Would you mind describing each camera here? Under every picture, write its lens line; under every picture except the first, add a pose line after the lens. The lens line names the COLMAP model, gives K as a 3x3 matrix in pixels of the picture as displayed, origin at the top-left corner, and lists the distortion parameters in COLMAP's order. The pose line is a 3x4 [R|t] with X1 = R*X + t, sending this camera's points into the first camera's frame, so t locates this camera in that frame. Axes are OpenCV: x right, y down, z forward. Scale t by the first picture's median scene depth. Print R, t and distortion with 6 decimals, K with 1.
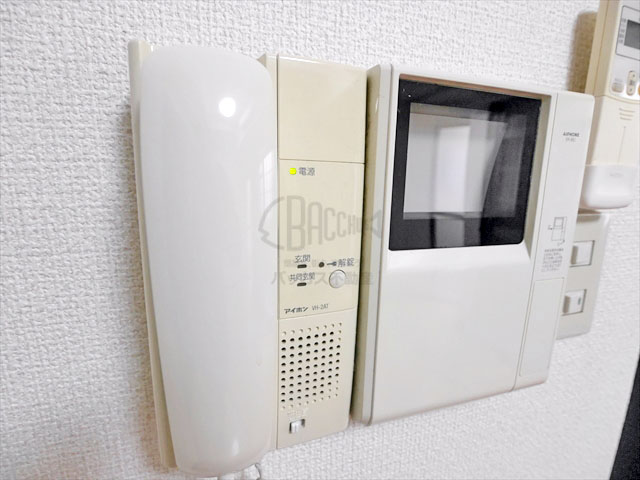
lens RADIAL K [[333.7, 0, 319.9], [0, 333.7, 241.3], [0, 0, 1]] dist [-0.025310, -0.003763]
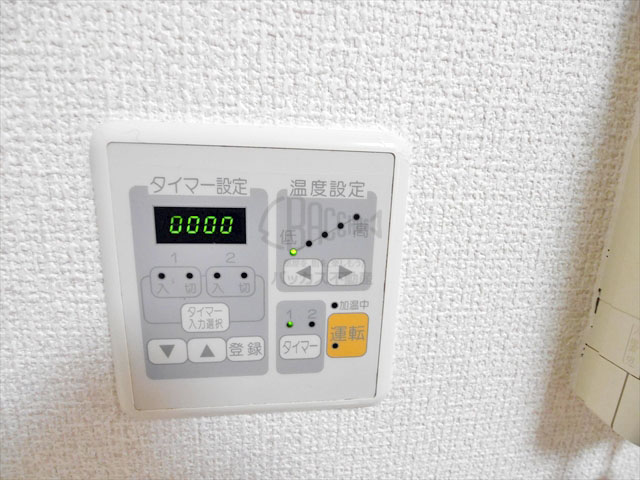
lens RADIAL K [[333.7, 0, 319.6], [0, 333.7, 239.2], [0, 0, 1]] dist [-0.025310, -0.003763]
pose [[0.979556, 0.062148, -0.191332, -1.102160], [-0.058749, 0.997999, 0.023391, 0.211130], [0.192403, -0.011672, 0.981247, 0.104800]]
